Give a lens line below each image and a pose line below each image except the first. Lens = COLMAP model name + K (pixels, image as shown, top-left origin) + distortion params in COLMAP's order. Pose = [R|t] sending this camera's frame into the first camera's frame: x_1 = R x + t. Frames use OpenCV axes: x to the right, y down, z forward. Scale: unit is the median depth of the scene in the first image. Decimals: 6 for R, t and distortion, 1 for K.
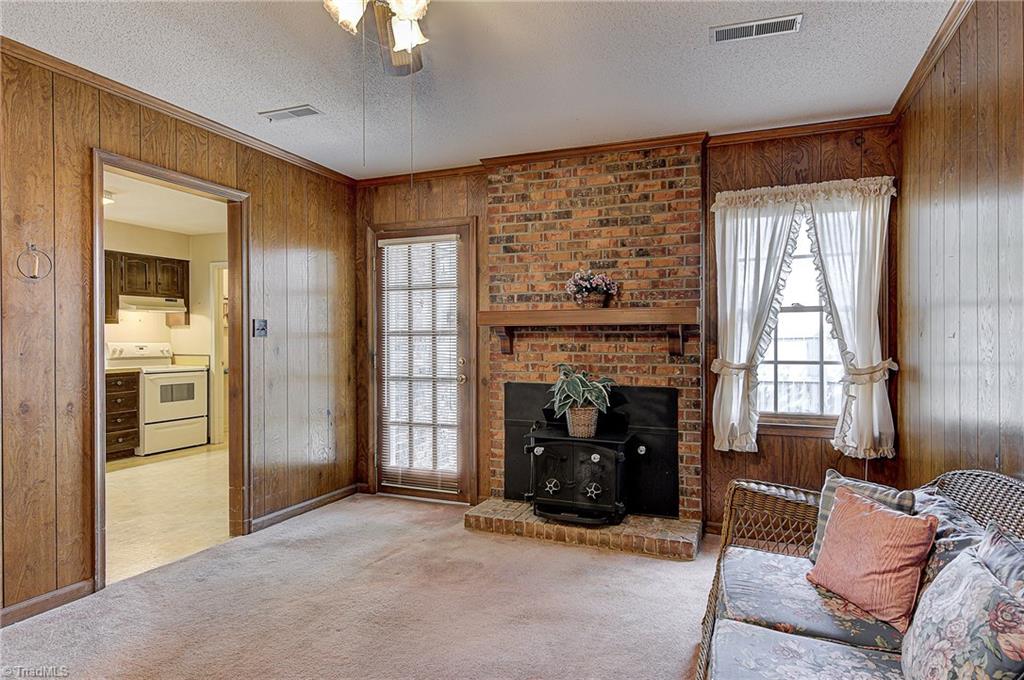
lens RADIAL K [[603.4, 0, 512.7], [0, 603.4, 344.4], [0, 0, 1]] dist [0.008067, 0.000791]
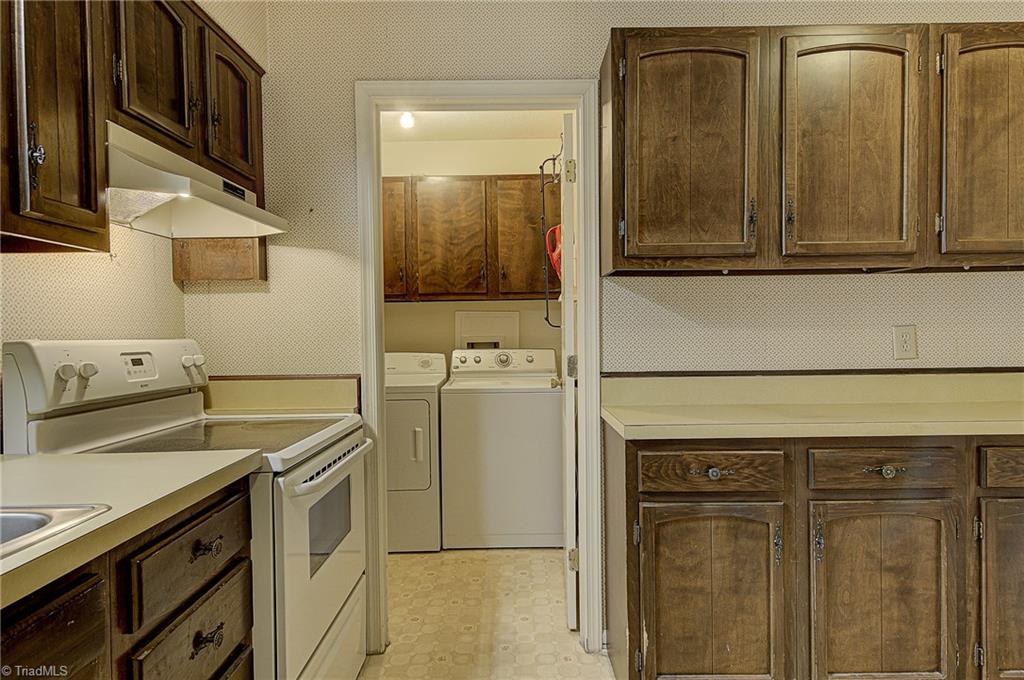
lens RADIAL K [[603.4, 0, 512.5], [0, 603.4, 336.6], [0, 0, 1]] dist [0.008067, 0.000791]
pose [[0.929705, -0.009035, 0.368195, -0.546790], [0.009894, 0.999951, -0.000444, -0.002164], [-0.368173, 0.004055, 0.929749, 0.681517]]
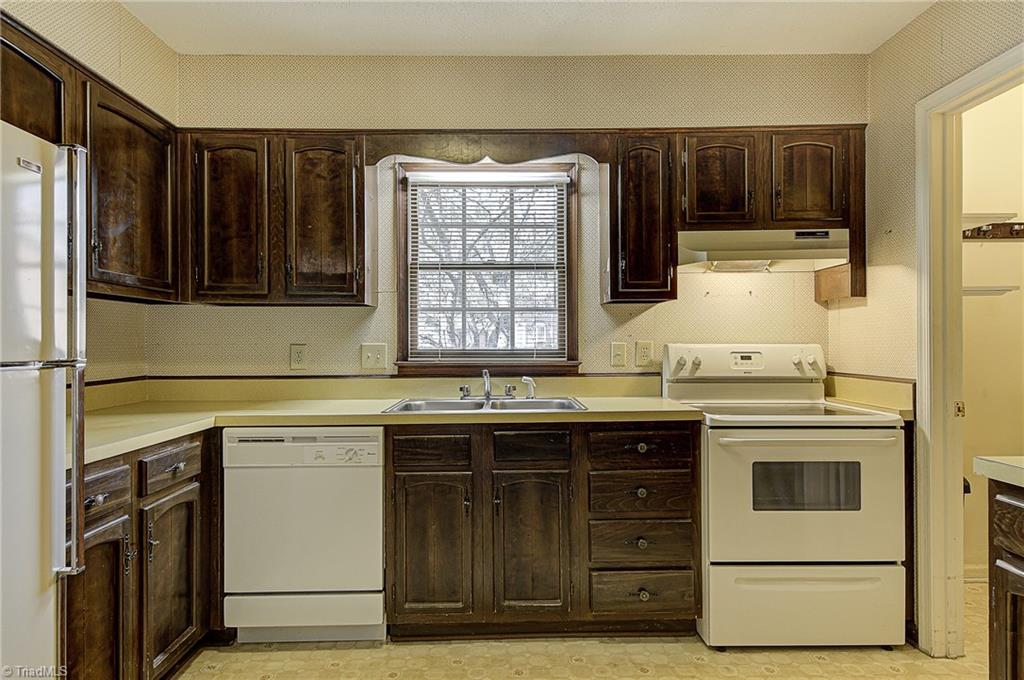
lens RADIAL K [[603.4, 0, 511.3], [0, 603.4, 344.1], [0, 0, 1]] dist [0.008067, 0.000791]
pose [[0.381329, 0.005872, -0.924421, -0.278951], [-0.001378, 0.999982, 0.005783, -0.004640], [0.924438, -0.000932, 0.381330, 0.671242]]
